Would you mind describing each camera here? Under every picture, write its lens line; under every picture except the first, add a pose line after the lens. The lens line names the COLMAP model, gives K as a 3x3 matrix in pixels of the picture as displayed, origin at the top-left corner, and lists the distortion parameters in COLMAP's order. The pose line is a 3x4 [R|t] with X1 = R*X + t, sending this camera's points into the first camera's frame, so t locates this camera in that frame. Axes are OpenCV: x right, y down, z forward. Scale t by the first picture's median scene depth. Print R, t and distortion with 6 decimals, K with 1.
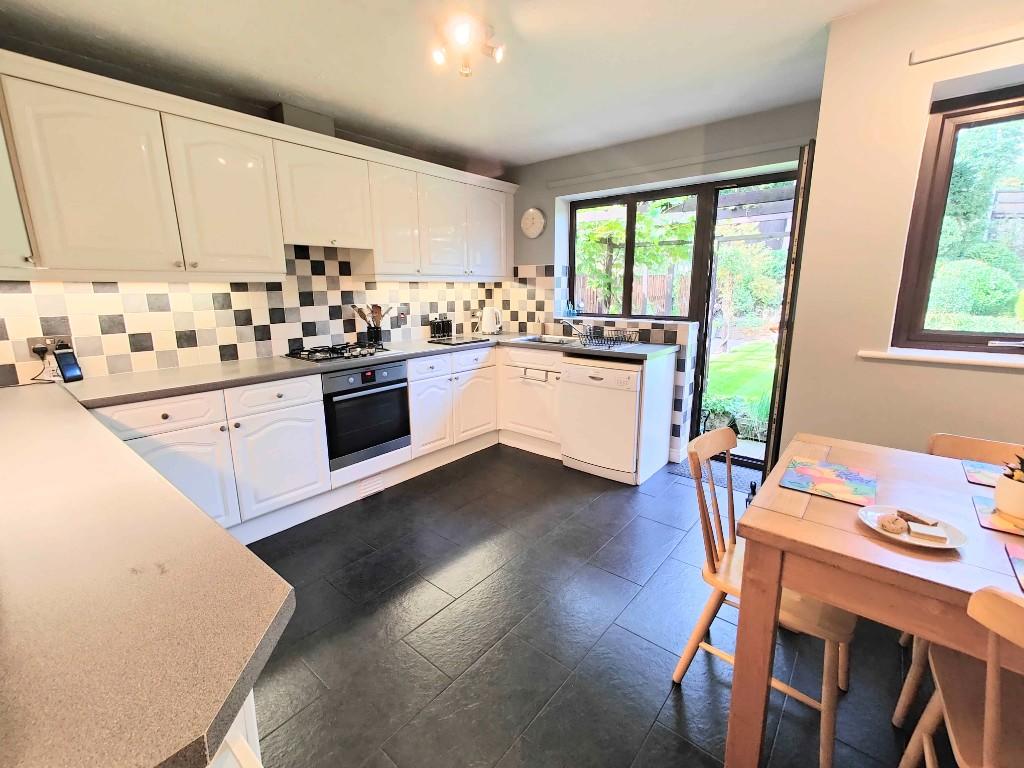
lens RADIAL K [[447.2, 0, 511.1], [0, 447.2, 379.0], [0, 0, 1]] dist [0.000621, -0.000002]
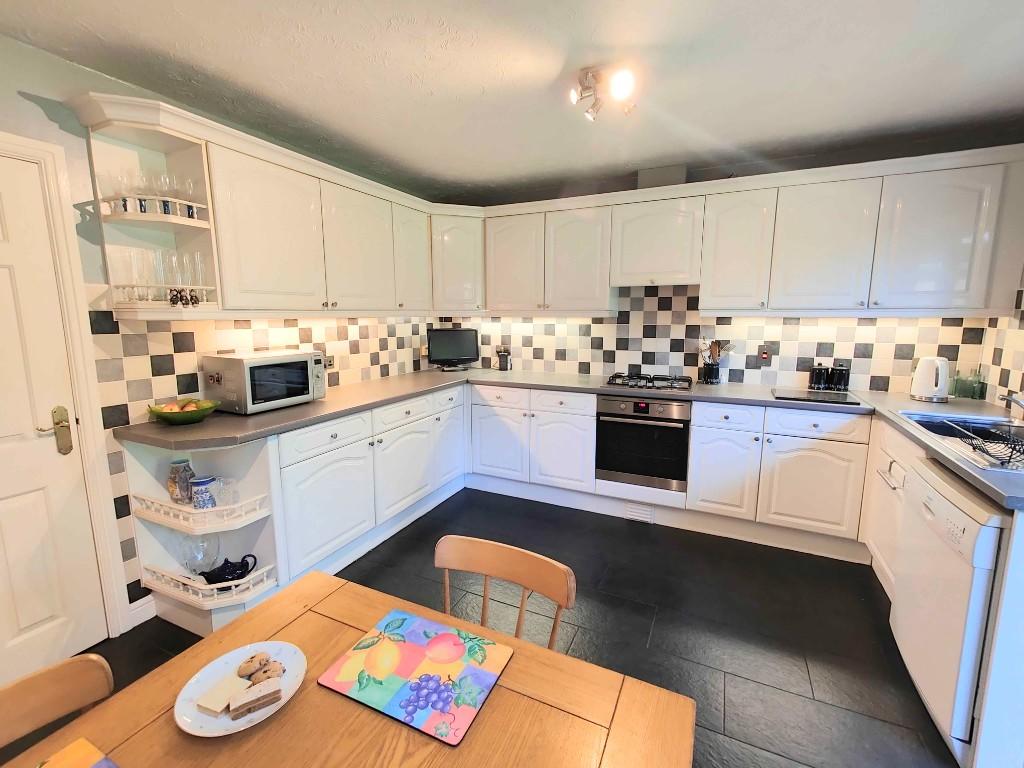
lens RADIAL K [[447.2, 0, 511.1], [0, 447.2, 379.0], [0, 0, 1]] dist [0.000621, -0.000002]
pose [[0.249676, 0.150525, -0.956559, 0.539777], [-0.196119, 0.975232, 0.102273, -0.106924], [0.948261, 0.162064, 0.273012, 0.374127]]
